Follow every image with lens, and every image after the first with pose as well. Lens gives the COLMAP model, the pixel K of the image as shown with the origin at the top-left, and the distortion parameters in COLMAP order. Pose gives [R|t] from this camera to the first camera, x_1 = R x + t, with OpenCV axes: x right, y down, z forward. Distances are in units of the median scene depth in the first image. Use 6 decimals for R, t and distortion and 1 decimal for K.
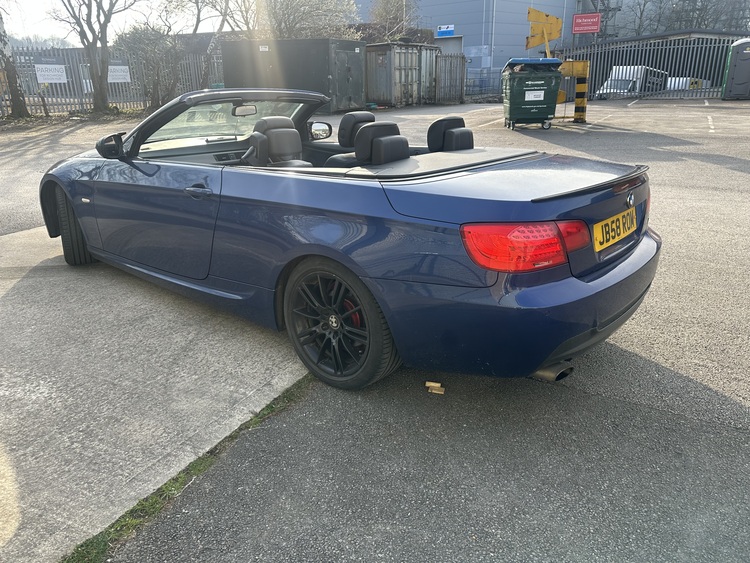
lens RADIAL K [[556.1, 0, 375.0], [0, 556.1, 281.5], [0, 0, 1]] dist [0.034648, -0.036840]
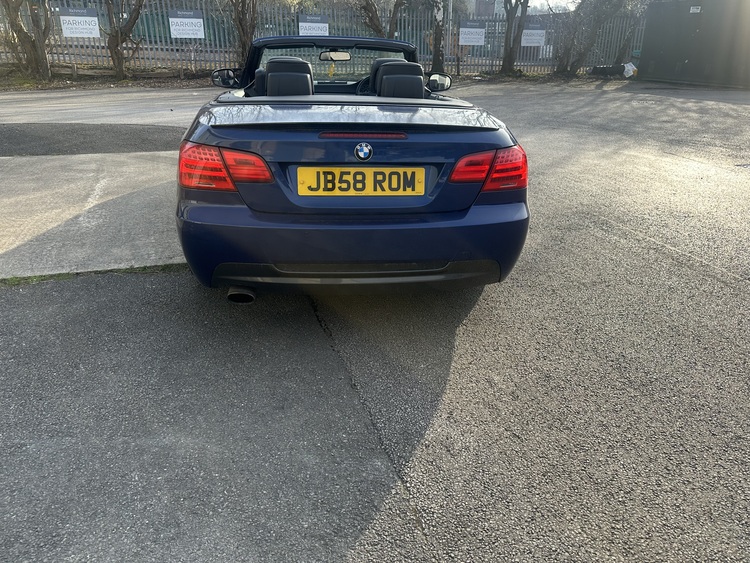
lens RADIAL K [[556.1, 0, 375.0], [0, 556.1, 281.5], [0, 0, 1]] dist [0.034648, -0.036840]
pose [[0.733938, 0.282019, -0.617900, 0.672495], [-0.250374, 0.957995, 0.139851, -0.045815], [0.631386, 0.052064, 0.773719, 0.189628]]
